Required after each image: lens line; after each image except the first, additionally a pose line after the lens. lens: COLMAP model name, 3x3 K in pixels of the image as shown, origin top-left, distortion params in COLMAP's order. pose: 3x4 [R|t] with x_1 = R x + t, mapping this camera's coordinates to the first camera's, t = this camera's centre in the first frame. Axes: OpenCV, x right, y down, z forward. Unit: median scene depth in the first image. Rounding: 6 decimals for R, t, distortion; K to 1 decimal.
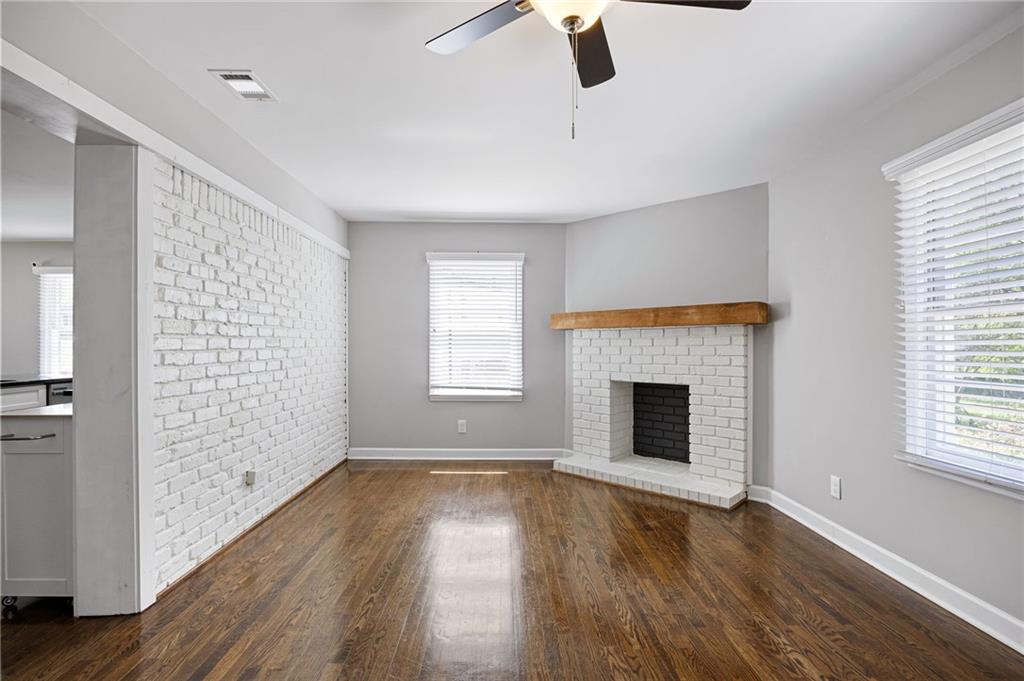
lens RADIAL K [[486.0, 0, 511.0], [0, 486.0, 339.1], [0, 0, 1]] dist [-0.010741, -0.000517]
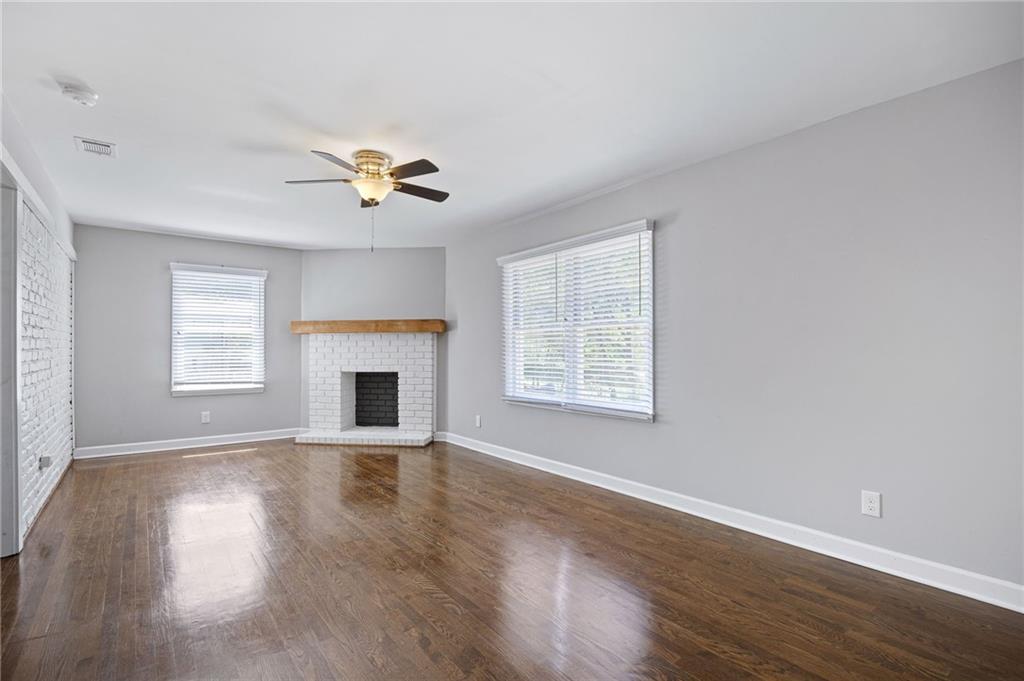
lens RADIAL K [[486.0, 0, 513.4], [0, 486.0, 343.6], [0, 0, 1]] dist [-0.010741, -0.000517]
pose [[0.801424, 0.000388, 0.598097, -0.233631], [-0.003628, 0.999985, 0.004212, -0.000907], [-0.598086, -0.005545, 0.801413, -0.398908]]
